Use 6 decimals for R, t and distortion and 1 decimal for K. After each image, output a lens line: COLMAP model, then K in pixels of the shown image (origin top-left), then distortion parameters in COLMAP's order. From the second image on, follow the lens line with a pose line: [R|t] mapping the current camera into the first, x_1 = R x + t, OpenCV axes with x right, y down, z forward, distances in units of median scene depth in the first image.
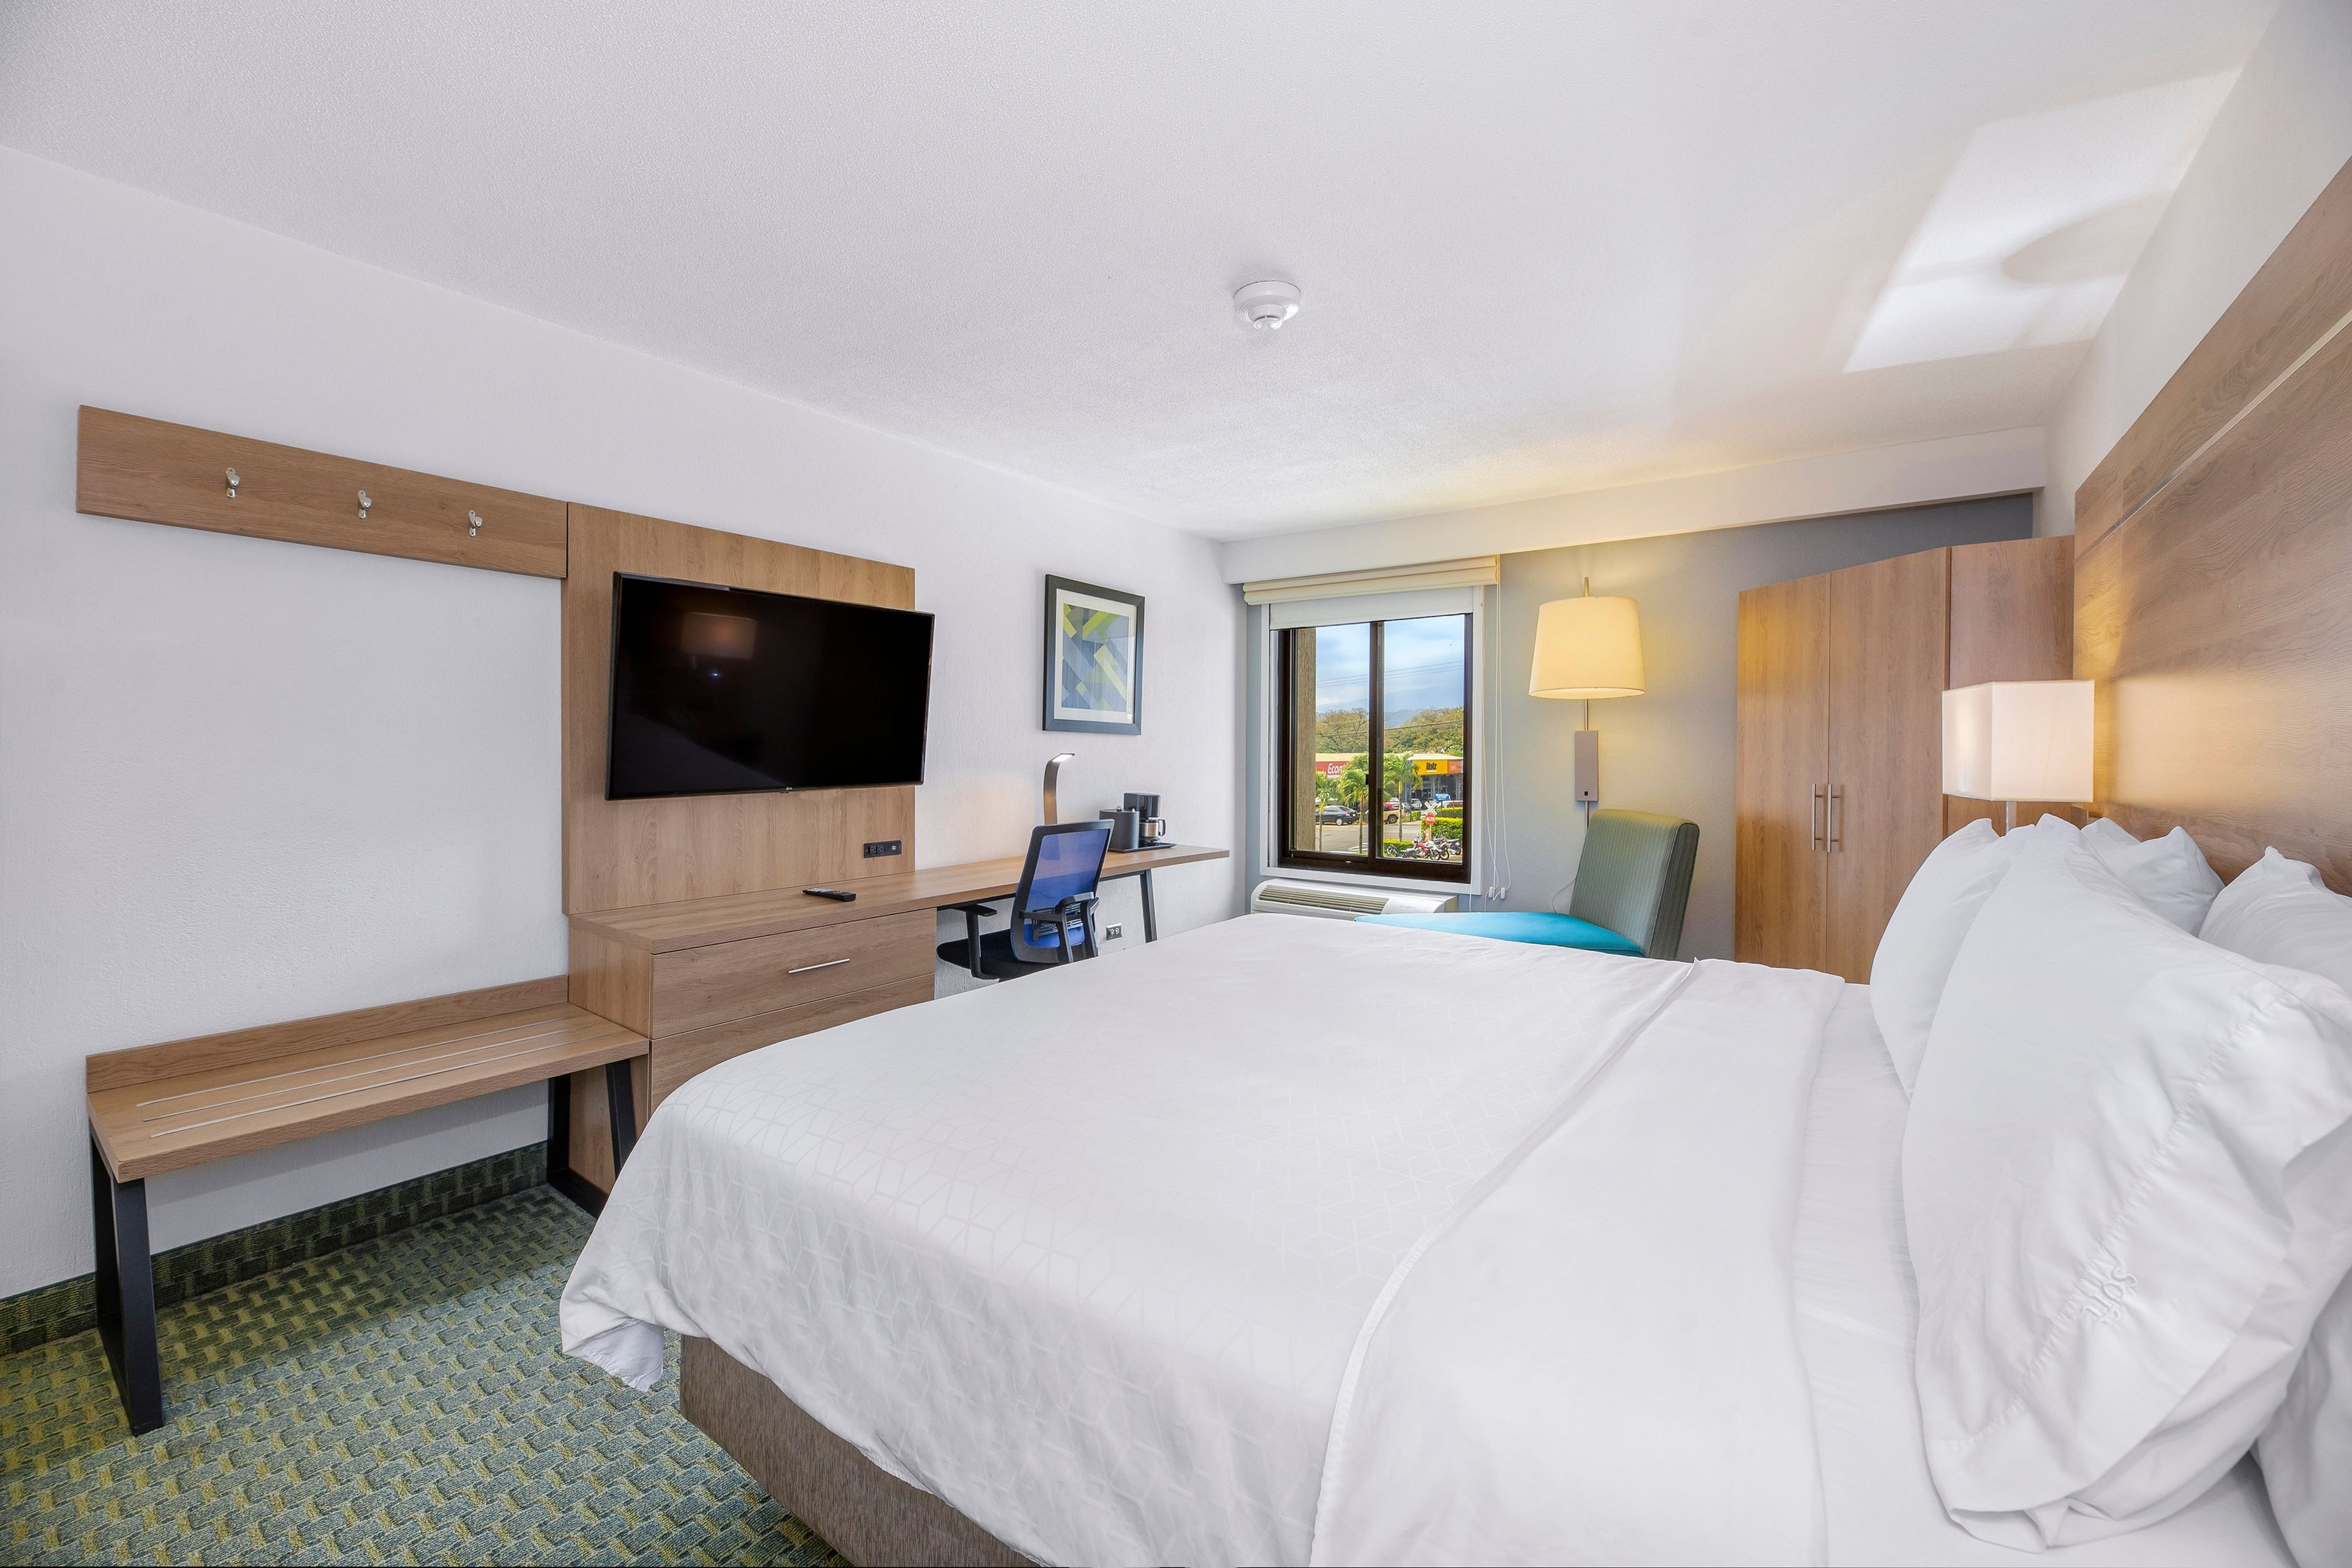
lens RADIAL K [[931.4, 0, 1188.9], [0, 931.4, 750.7], [0, 0, 1]] dist [0.000427, -0.003529]
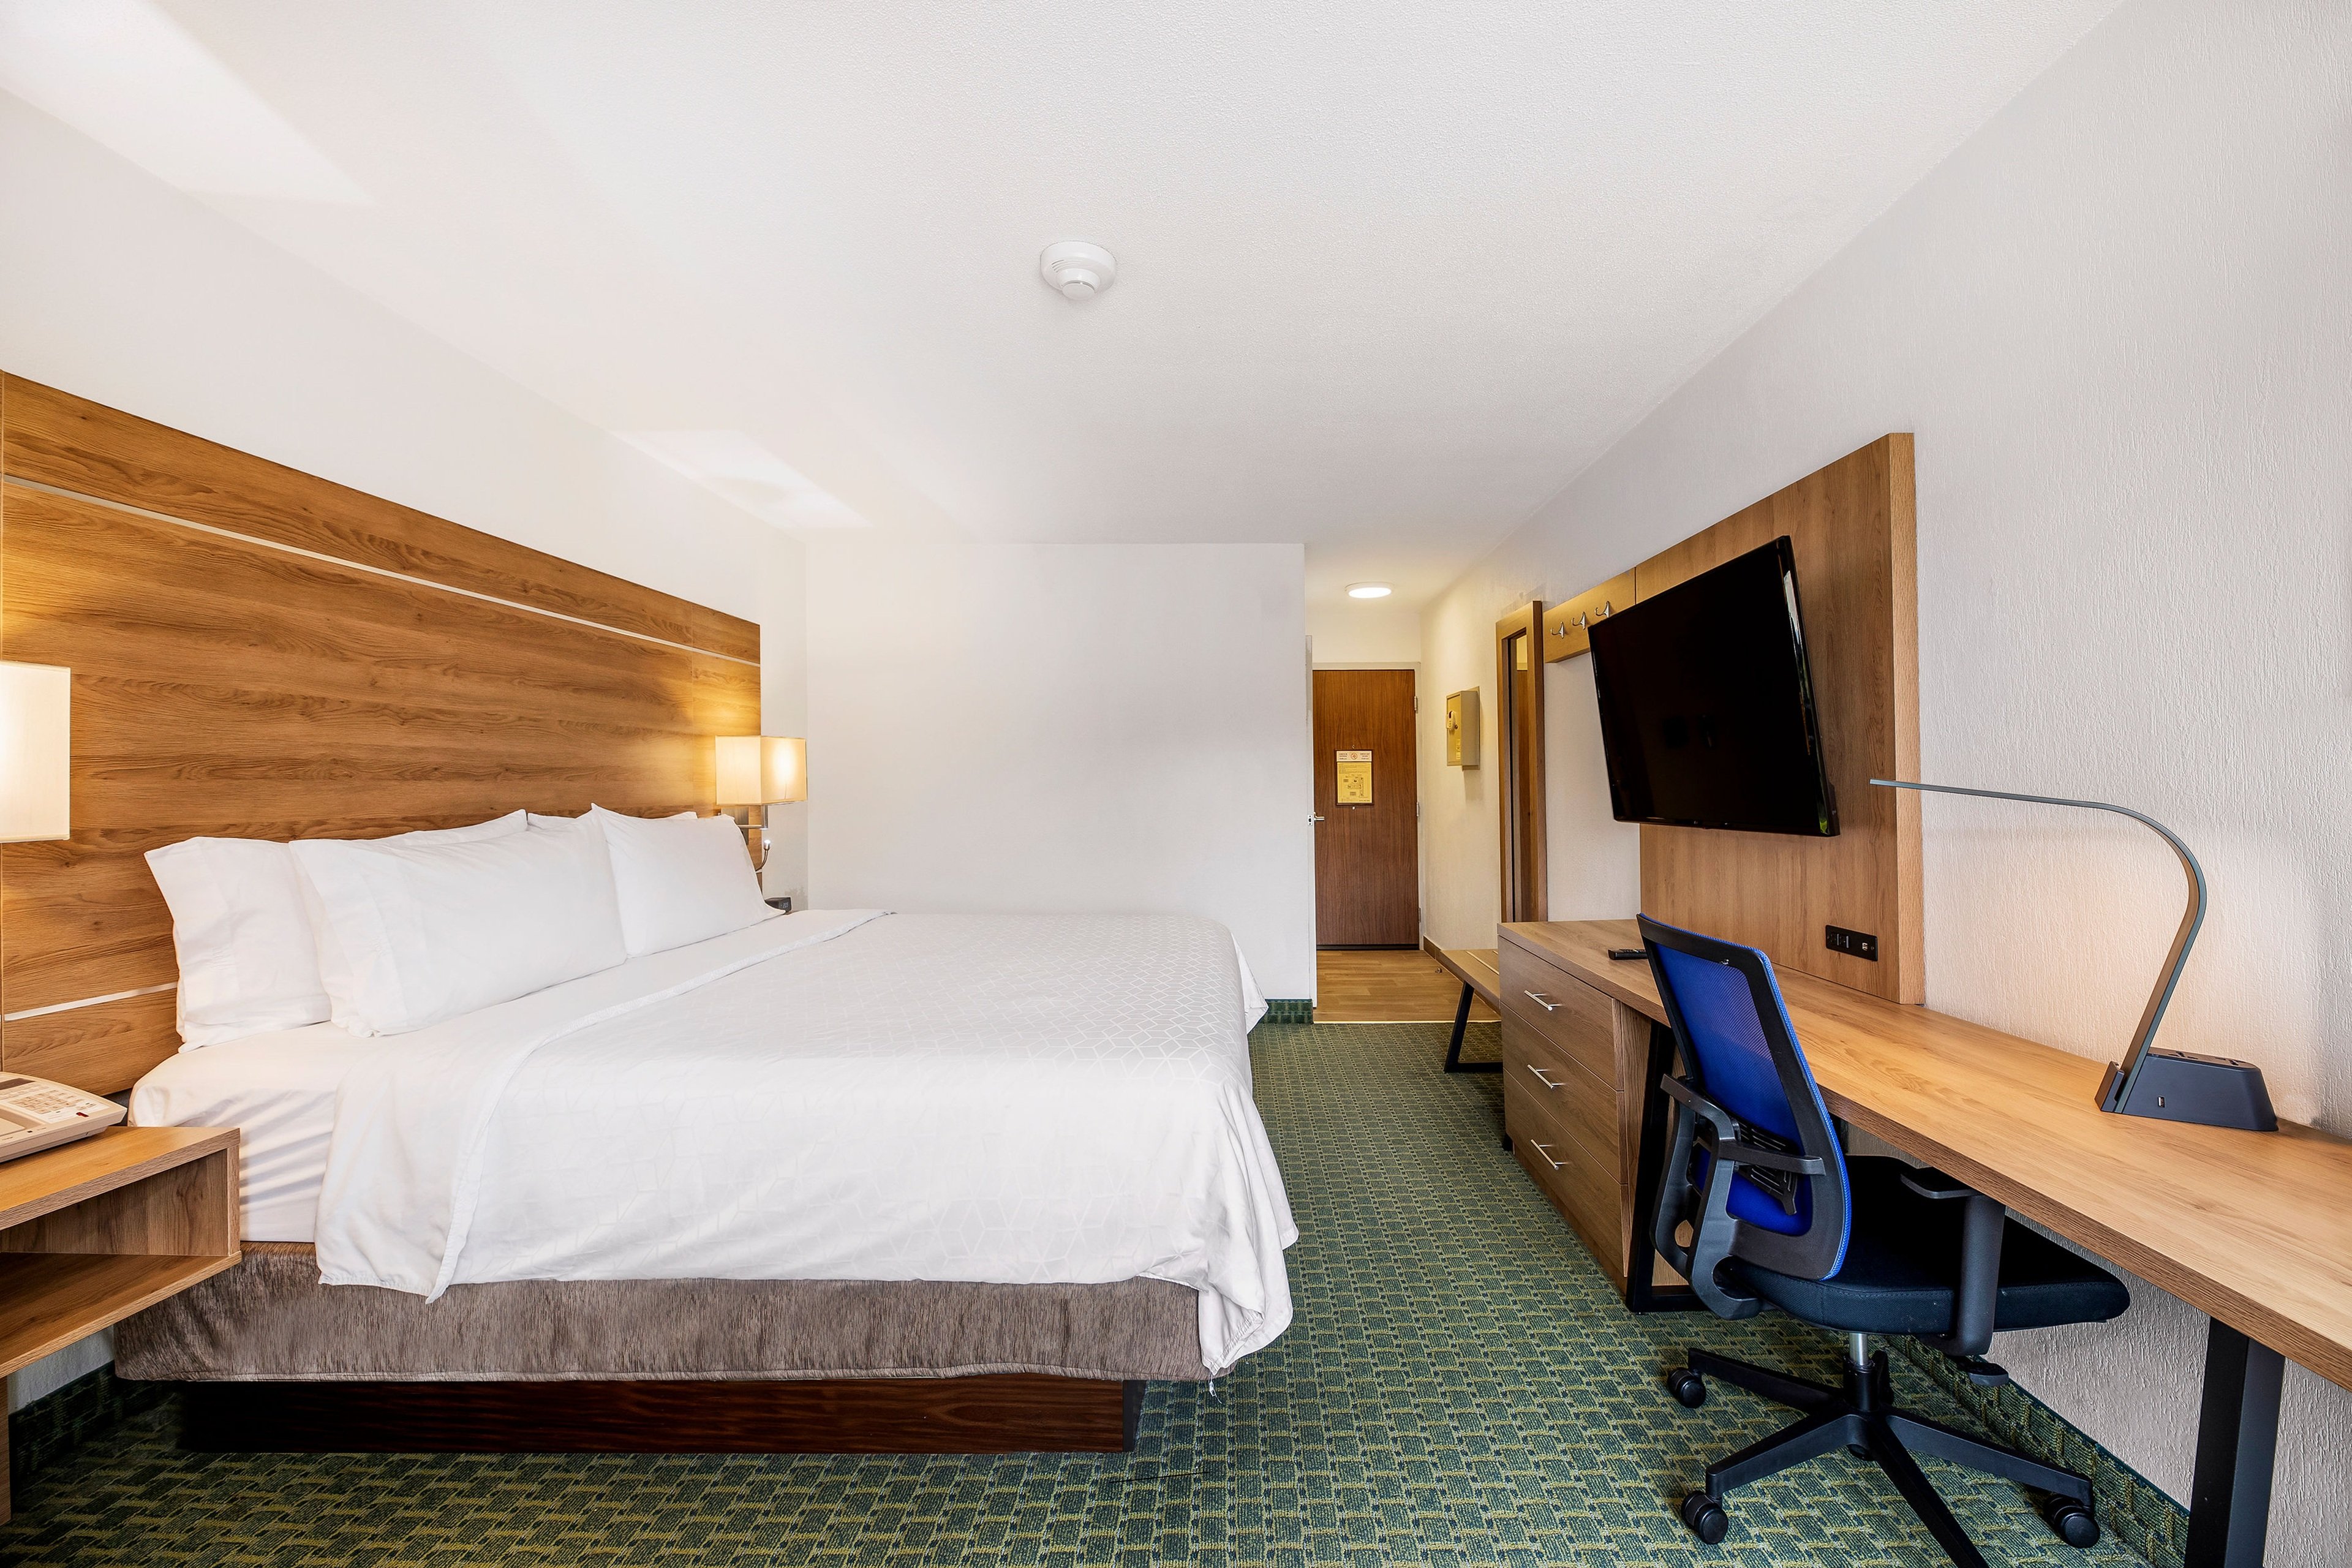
lens RADIAL K [[931.4, 0, 1223.1], [0, 931.4, 794.8], [0, 0, 1]] dist [0.000427, -0.003529]
pose [[-0.804614, 0.008362, -0.593739, 0.278845], [-0.000359, 0.999894, 0.014569, 0.002849], [0.593798, 0.011935, -0.804526, 1.011340]]
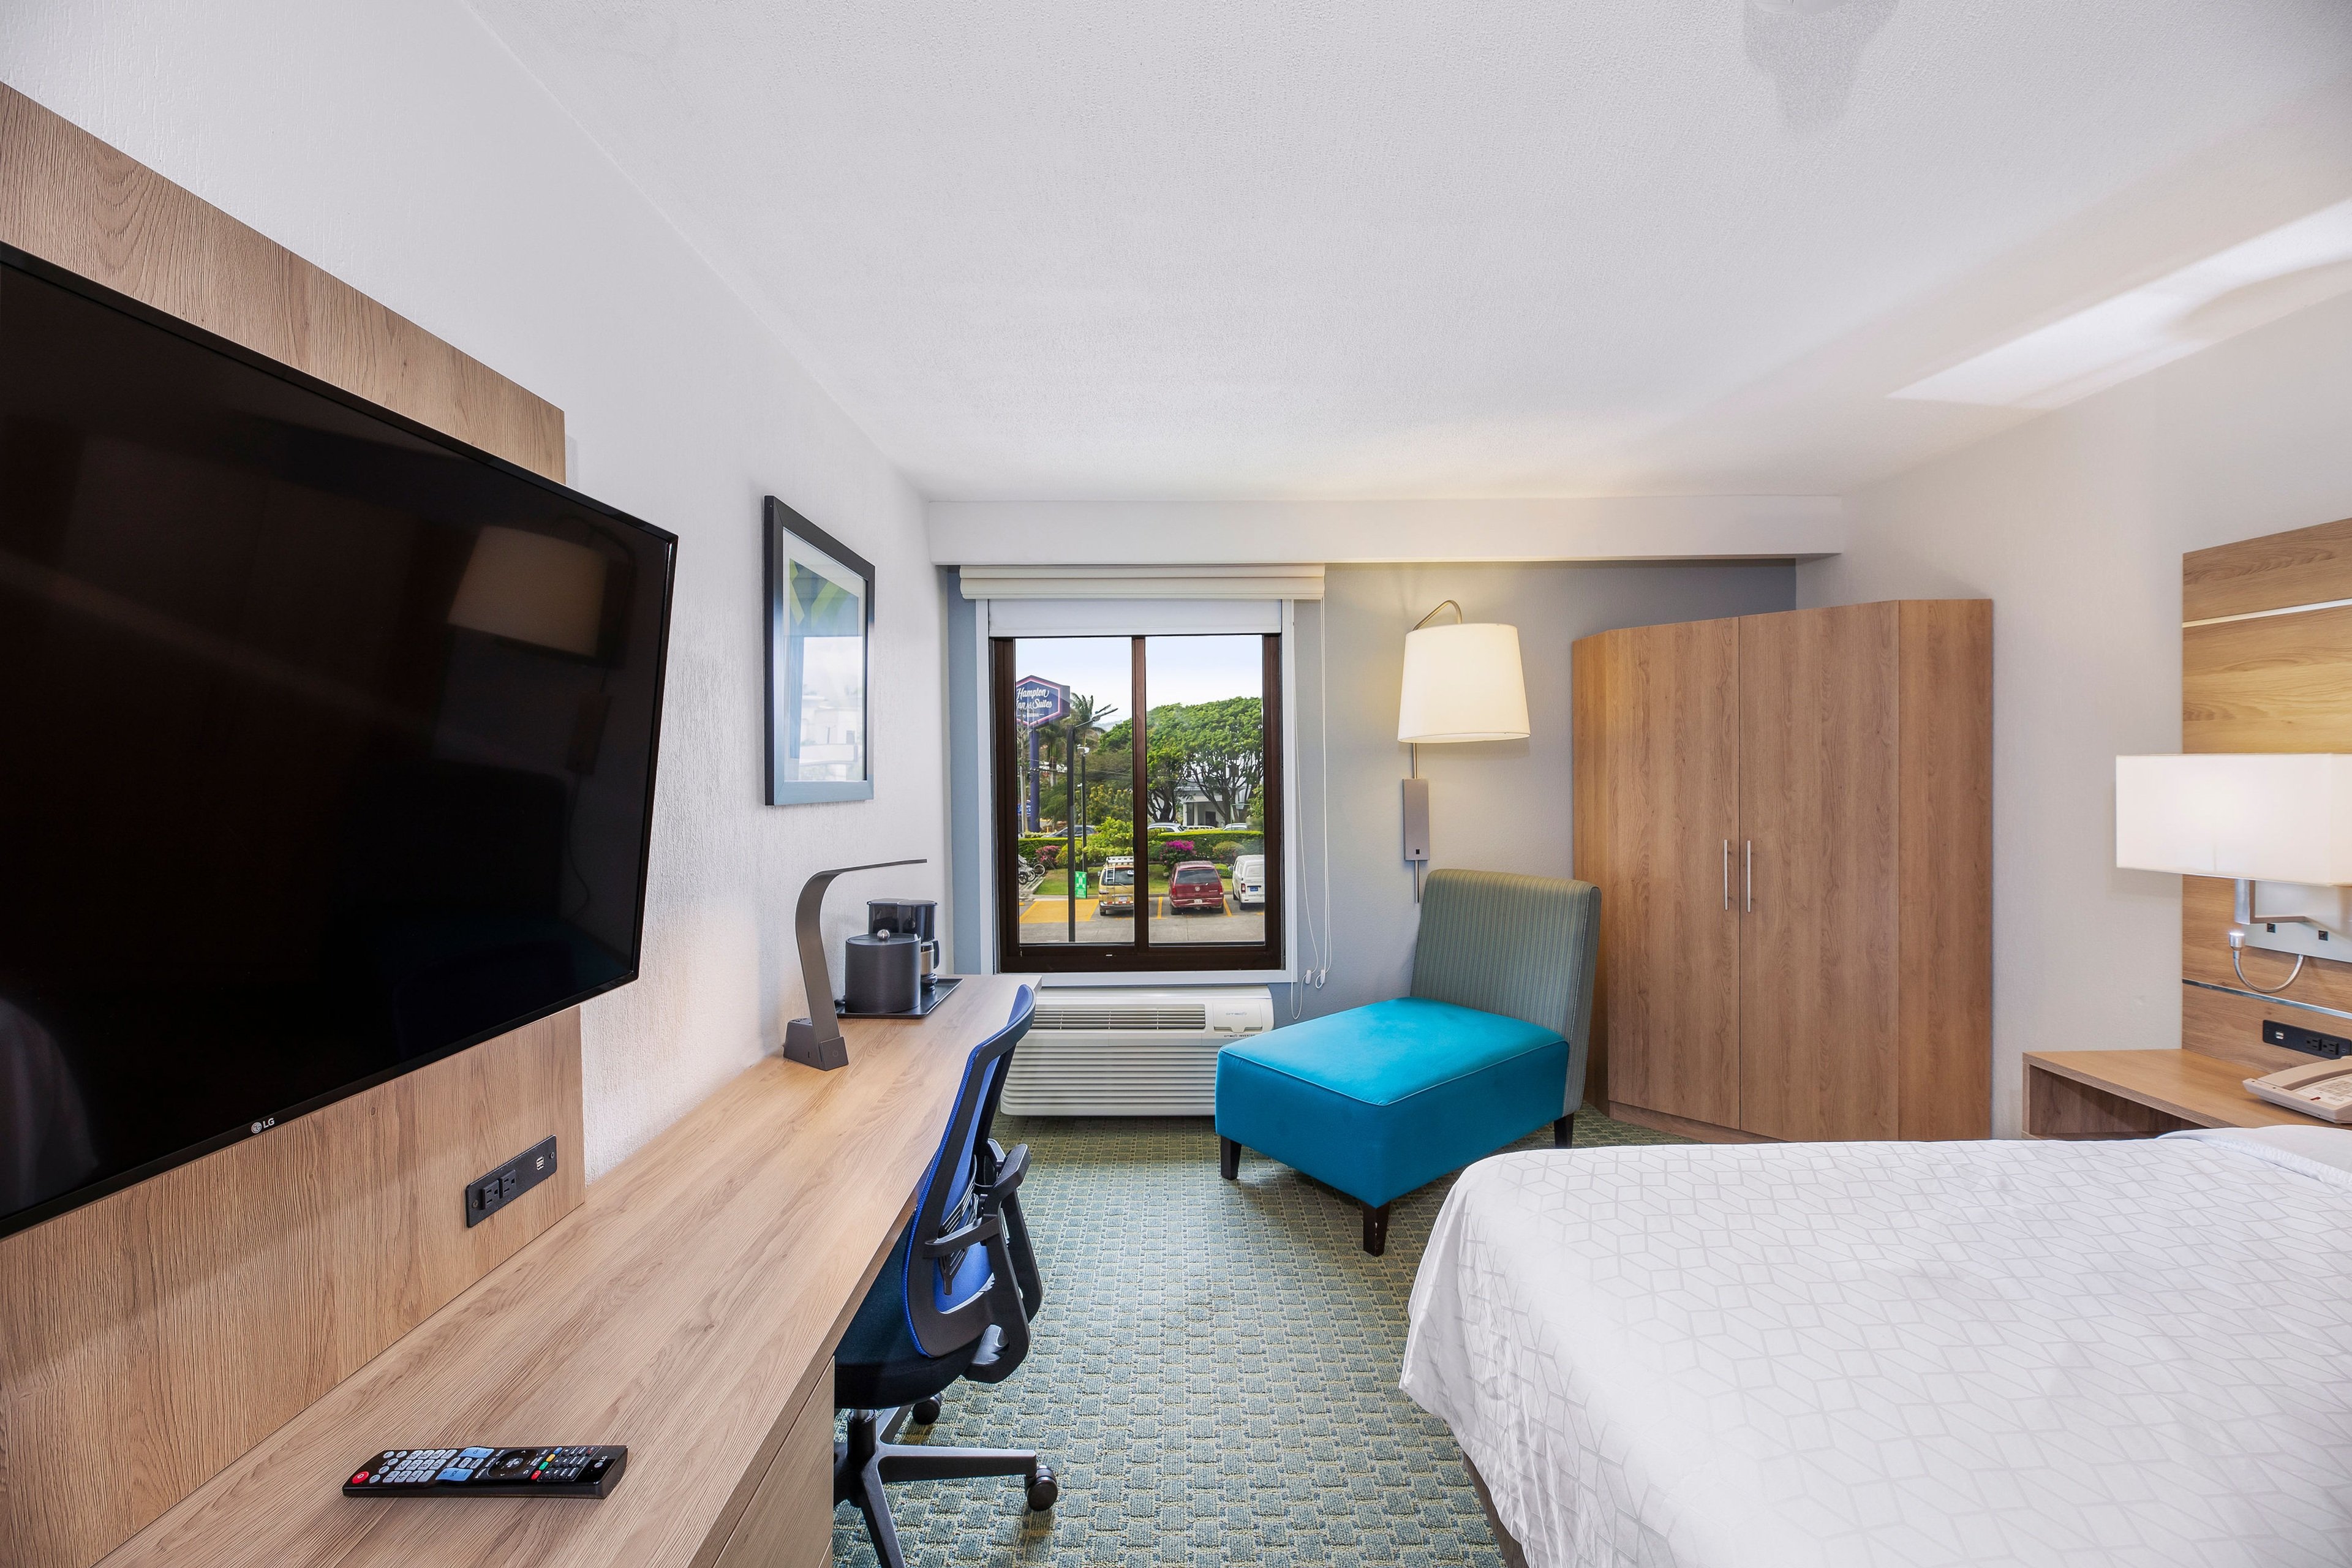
lens RADIAL K [[931.4, 0, 1197.5], [0, 931.4, 780.2], [0, 0, 1]] dist [0.000427, -0.003529]
pose [[0.808573, -0.021286, 0.588011, -0.263873], [0.015301, 0.999768, 0.015153, -0.039718], [-0.588197, -0.003255, 0.808711, 0.457187]]
